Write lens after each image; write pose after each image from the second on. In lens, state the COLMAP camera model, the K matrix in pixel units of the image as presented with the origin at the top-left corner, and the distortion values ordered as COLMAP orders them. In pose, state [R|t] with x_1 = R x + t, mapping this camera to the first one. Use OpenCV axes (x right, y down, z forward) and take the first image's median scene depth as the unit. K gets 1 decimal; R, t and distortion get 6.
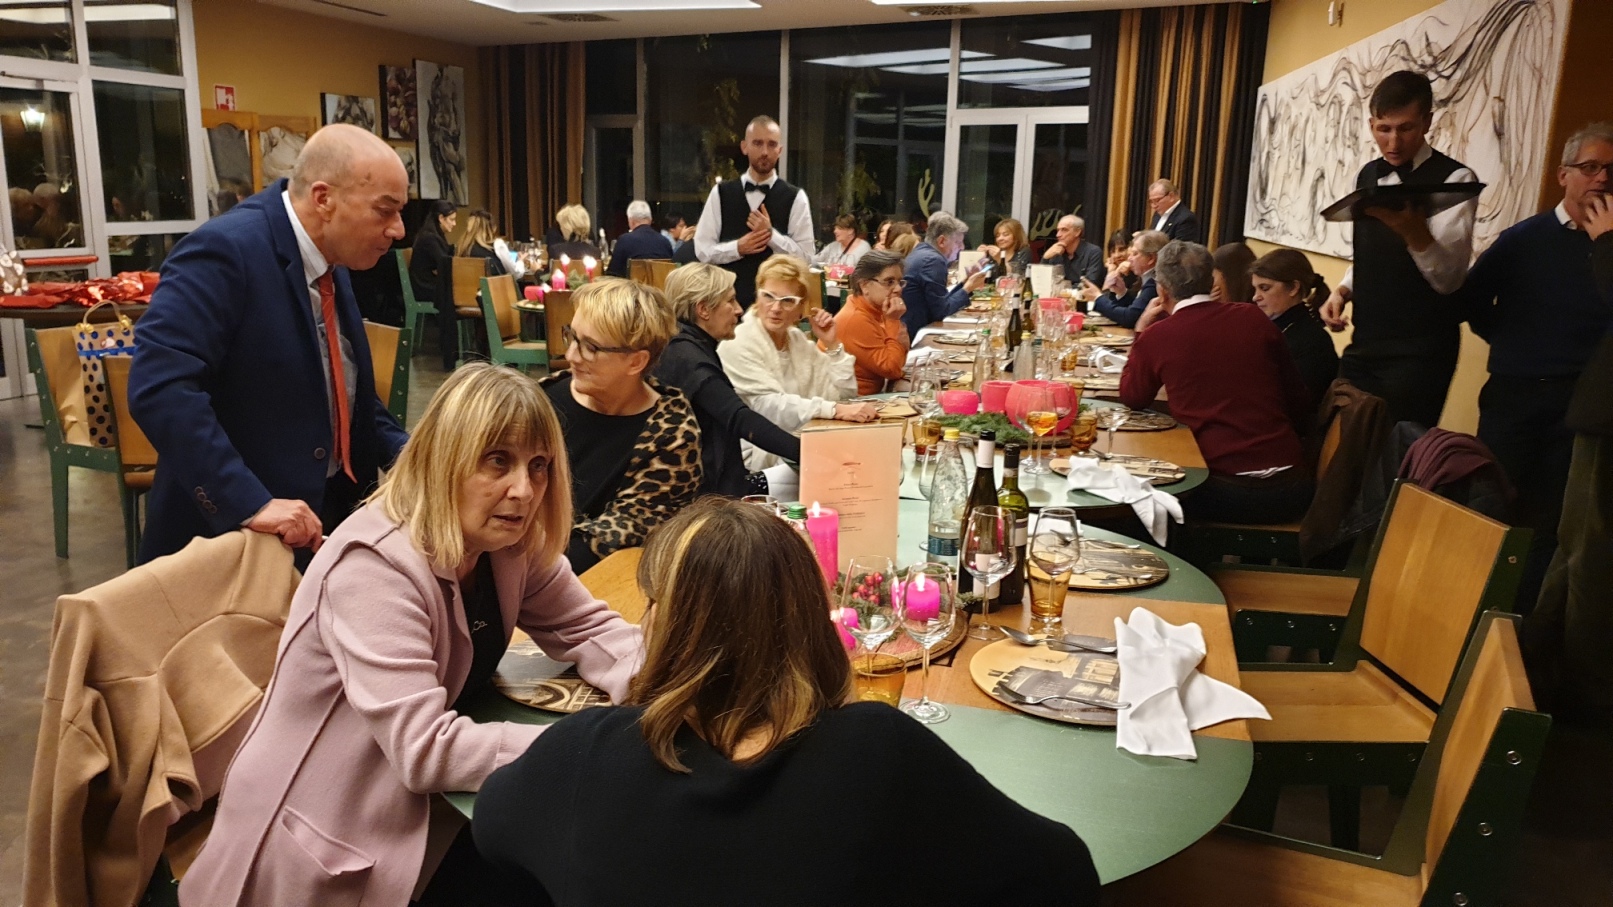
lens RADIAL K [[1178.2, 0, 806.5], [0, 1178.2, 453.5], [0, 0, 1]] dist [-0.041438, 0.004491]
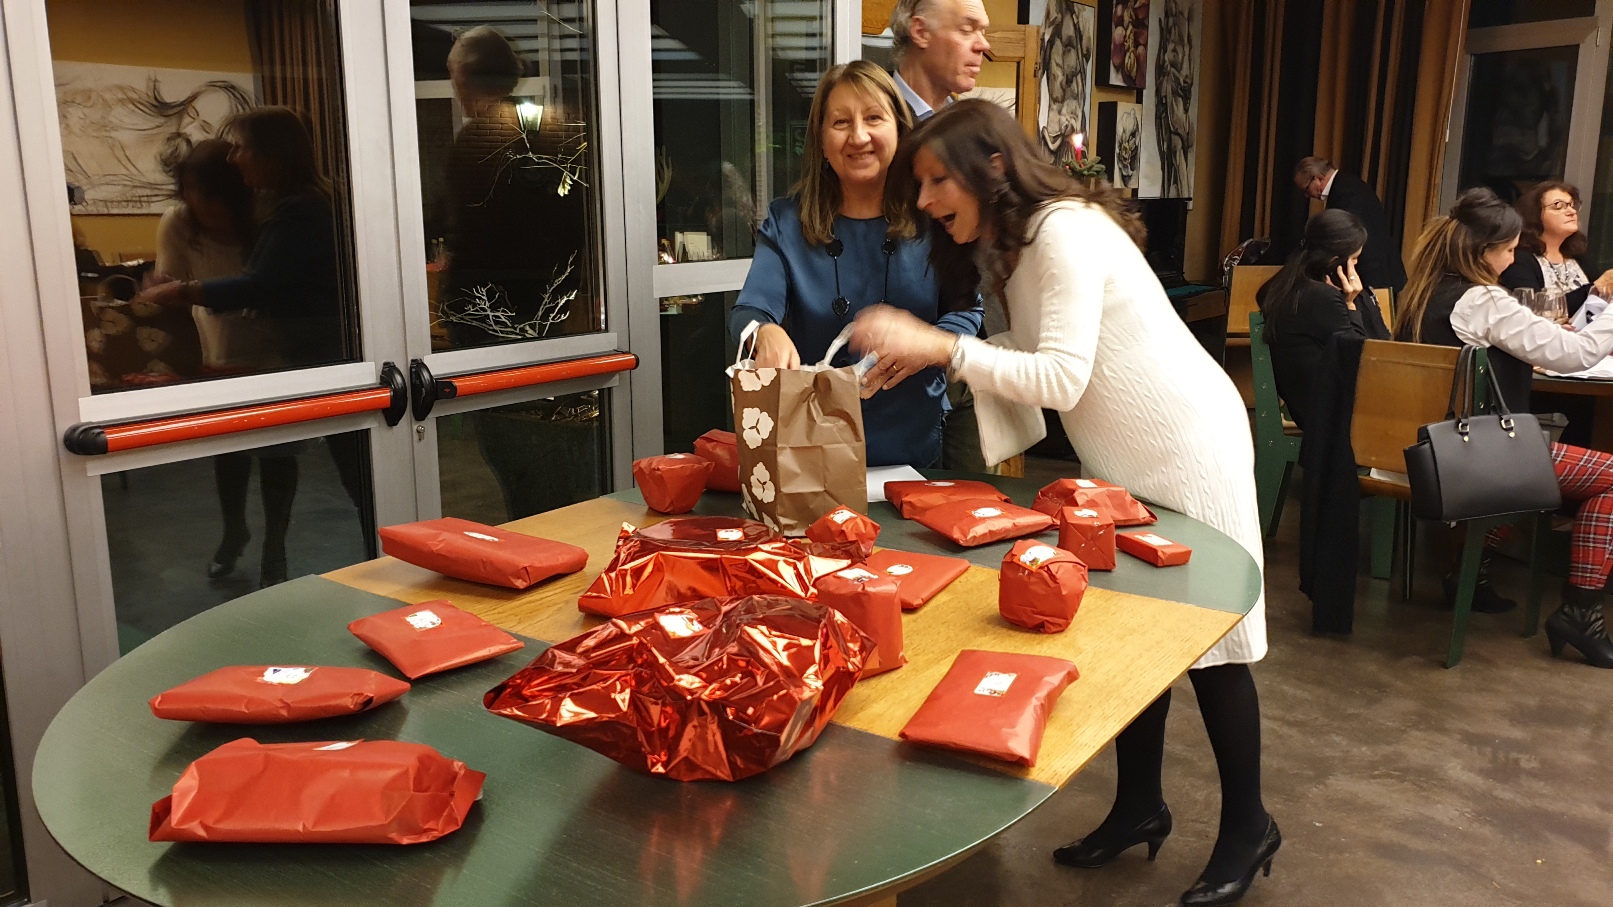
lens RADIAL K [[1178.2, 0, 806.5], [0, 1178.2, 453.5], [0, 0, 1]] dist [-0.041438, 0.004491]
pose [[0.934064, 0.037037, -0.355180, -0.286188], [-0.039841, 0.999206, -0.000579, -0.095668], [0.354876, 0.014691, 0.934798, 0.450147]]
